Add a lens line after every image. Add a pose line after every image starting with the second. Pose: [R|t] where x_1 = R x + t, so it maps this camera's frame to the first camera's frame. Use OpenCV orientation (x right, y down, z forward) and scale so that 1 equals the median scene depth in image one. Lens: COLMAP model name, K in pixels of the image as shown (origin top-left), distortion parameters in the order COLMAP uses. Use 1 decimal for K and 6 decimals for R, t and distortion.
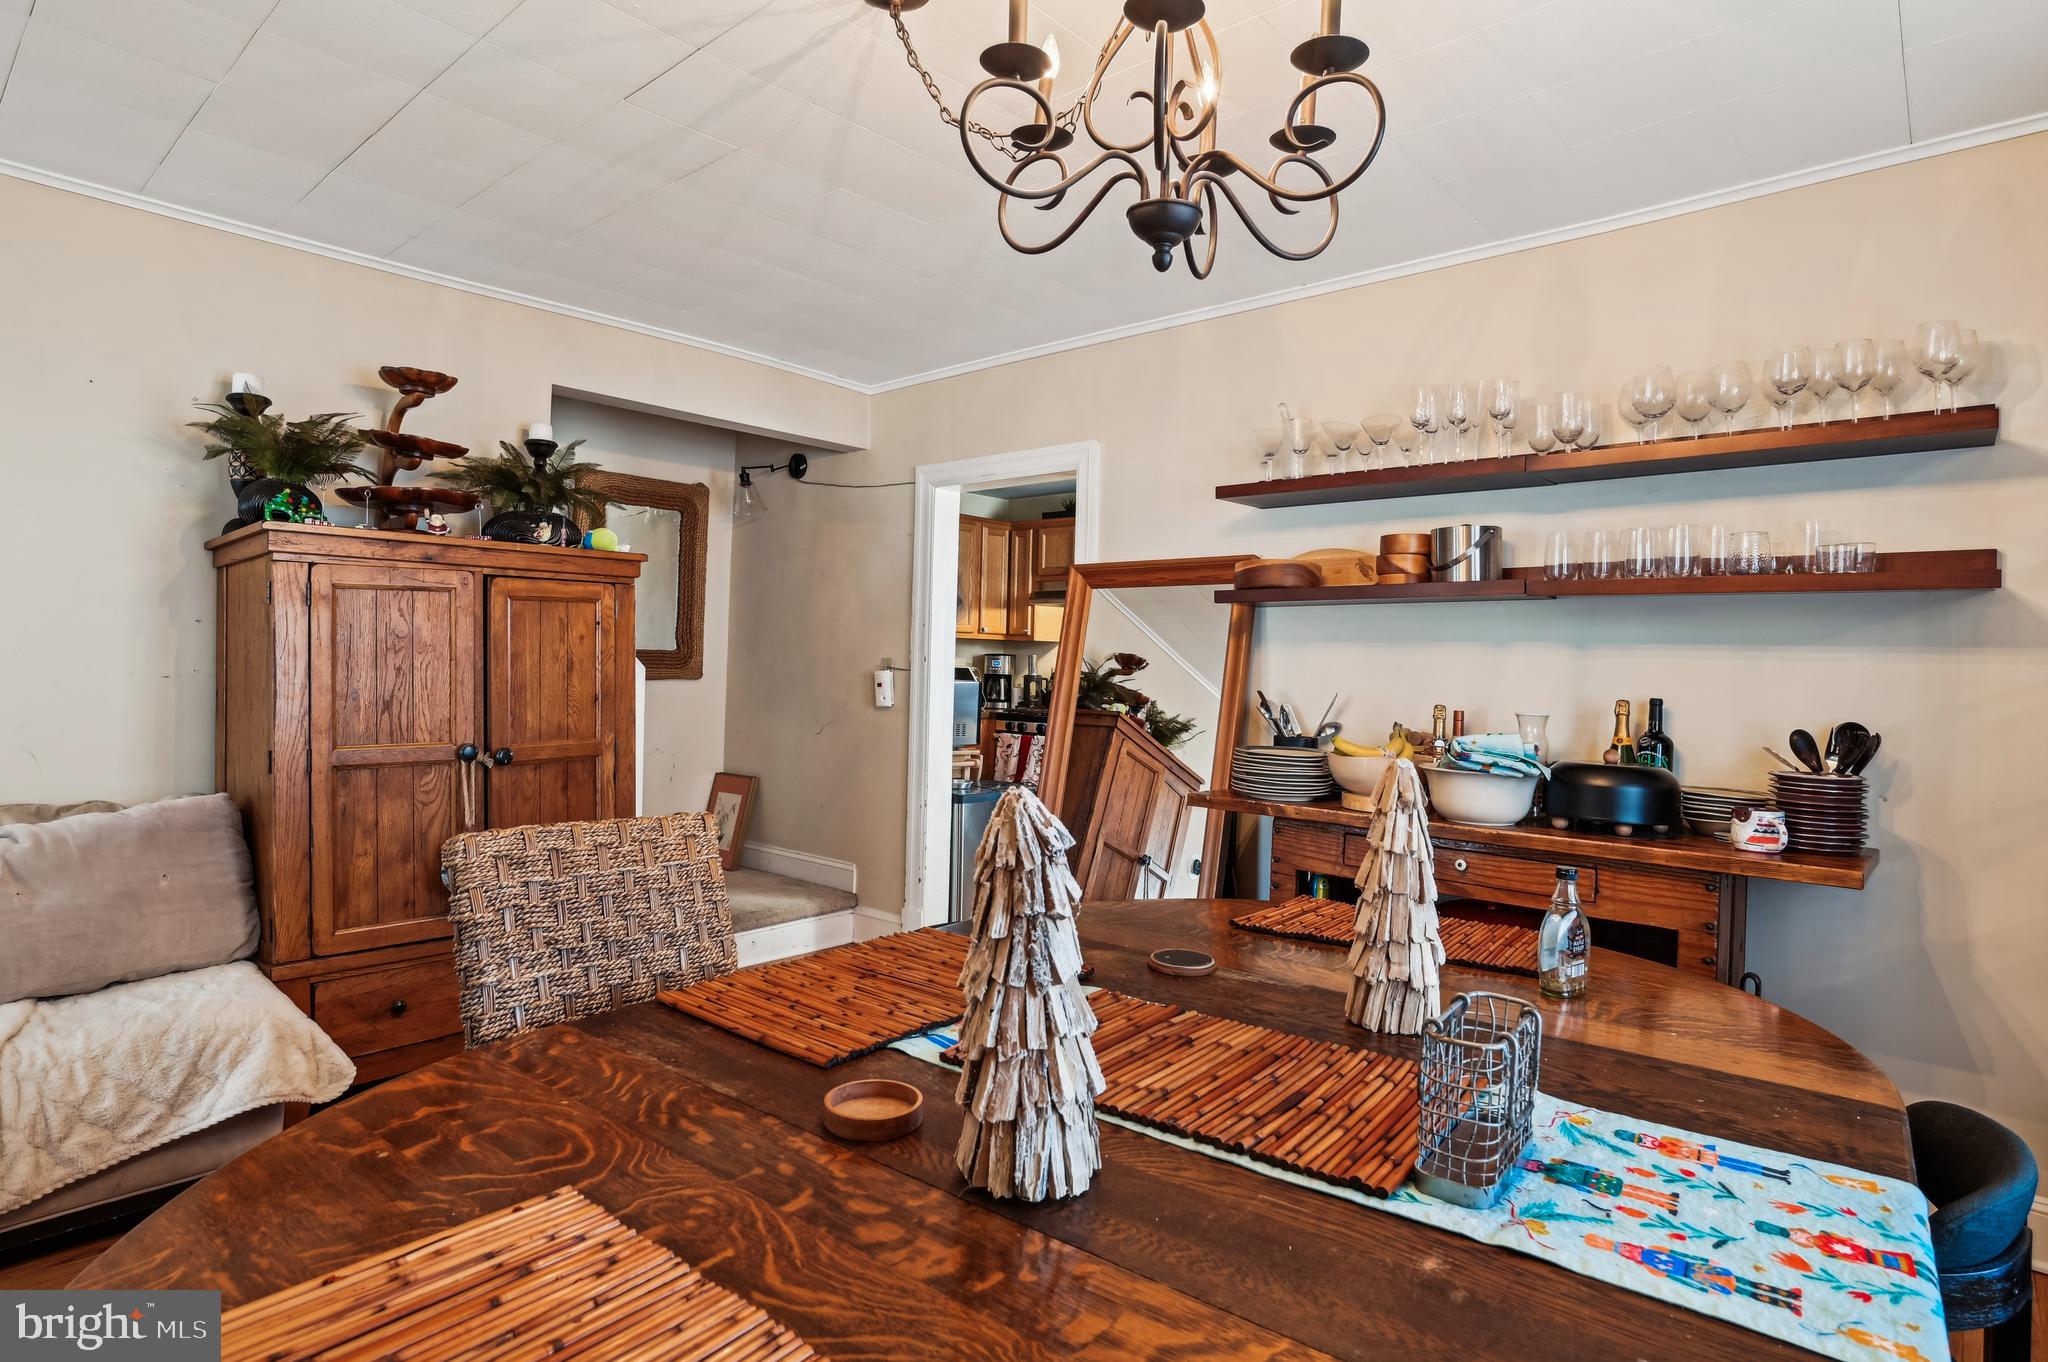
lens RADIAL K [[1076.9, 0, 1009.2], [0, 1076.9, 646.3], [0, 0, 1]] dist [-0.039473, 0.014736]
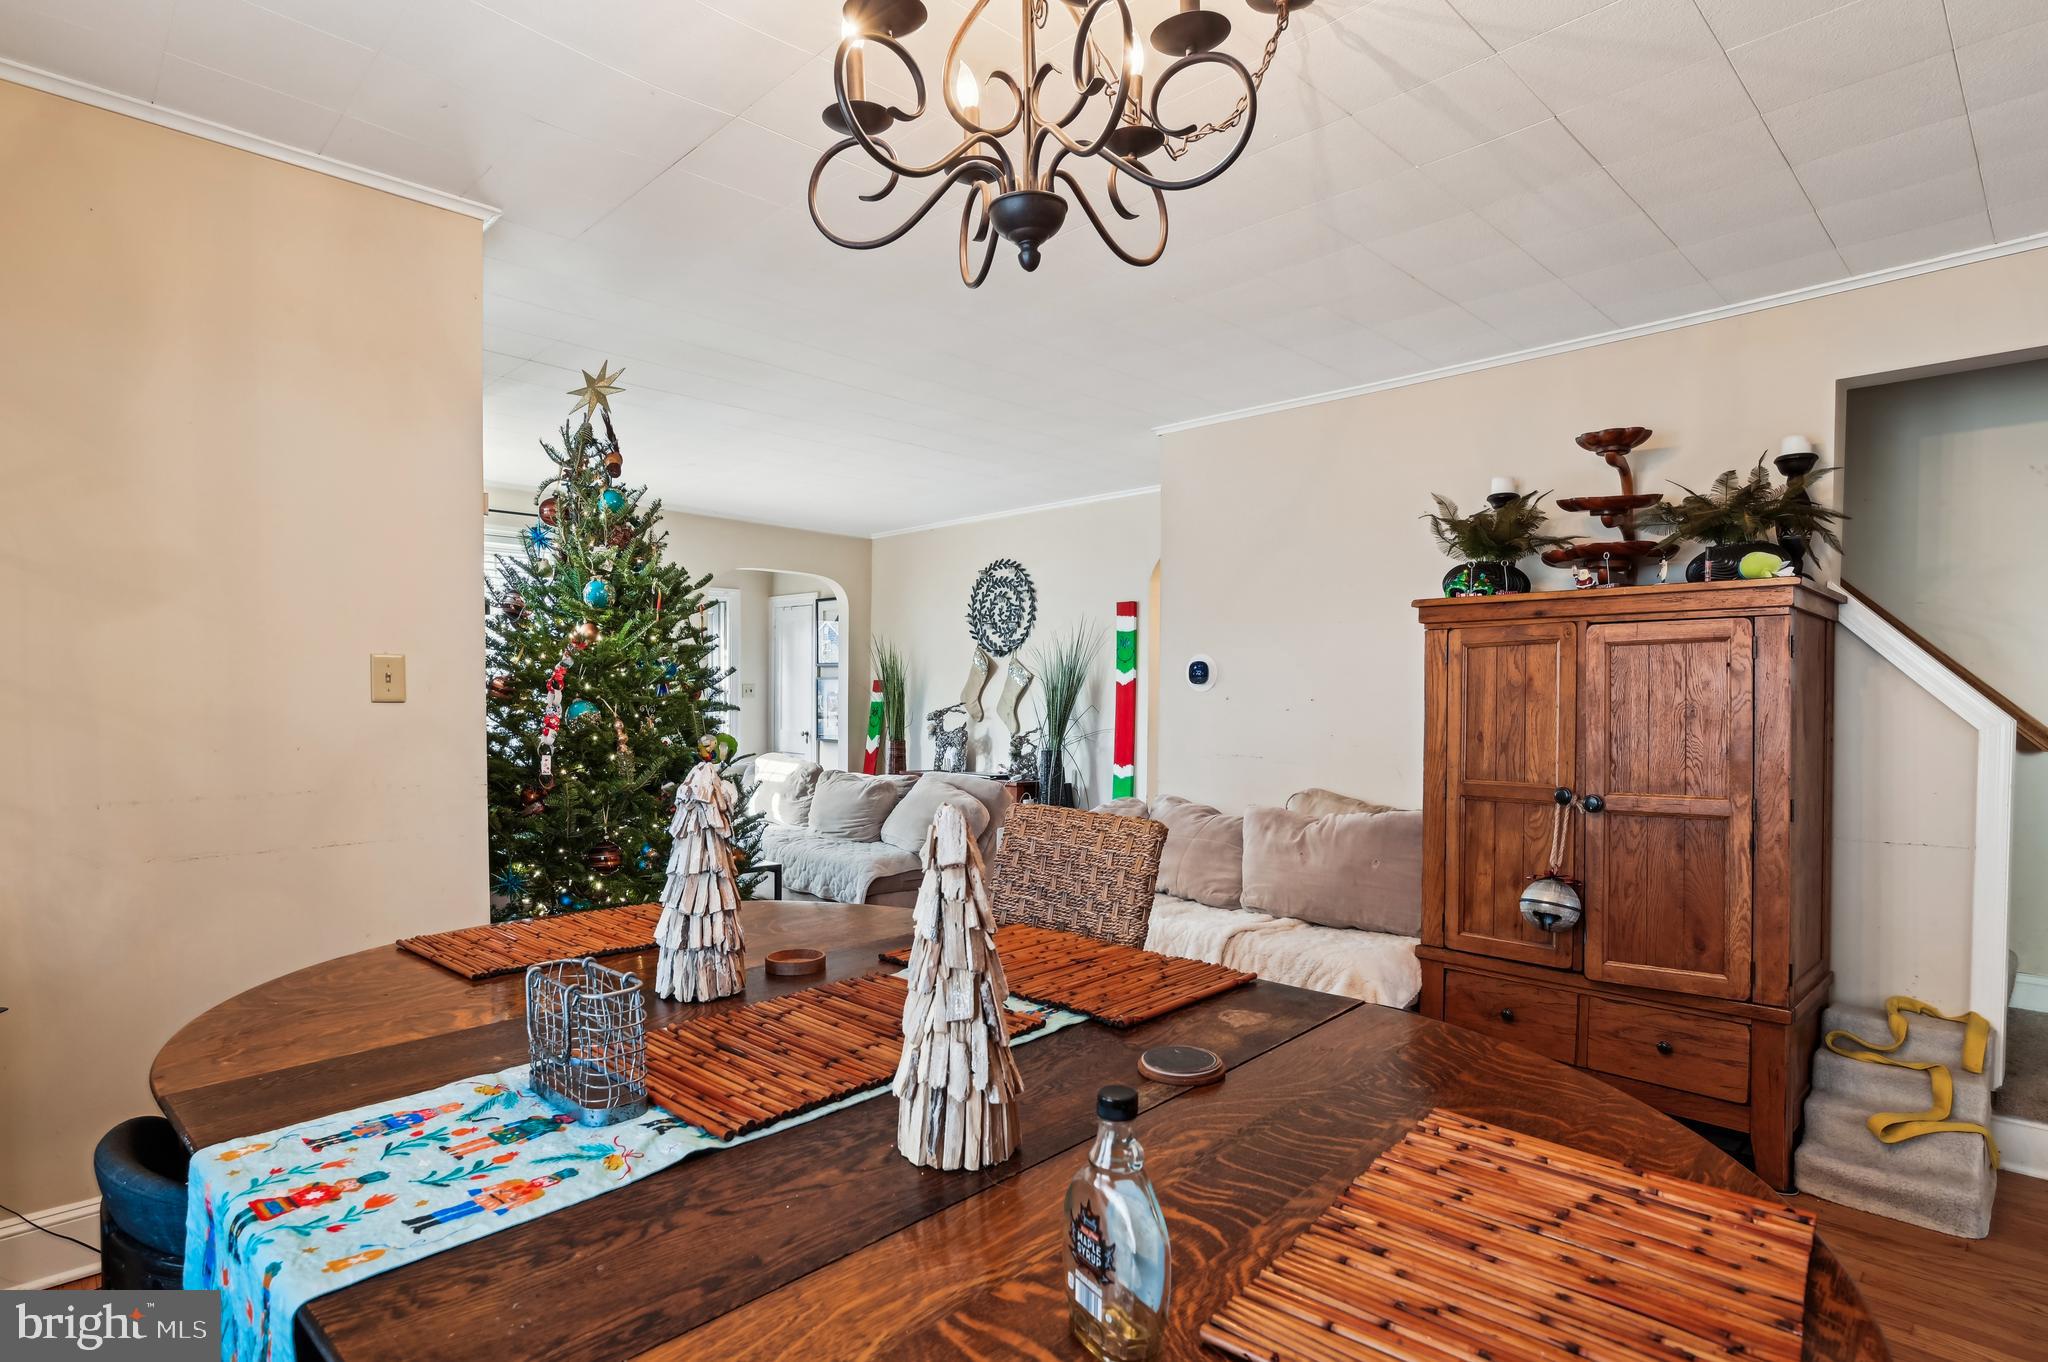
lens RADIAL K [[1076.9, 0, 1048.2], [0, 1076.9, 714.9], [0, 0, 1]] dist [-0.039473, 0.014736]
pose [[-0.059428, -0.003793, -0.998225, 1.019619], [0.003936, 0.999984, -0.004034, 0.040626], [0.998225, -0.004168, -0.059412, 1.009132]]
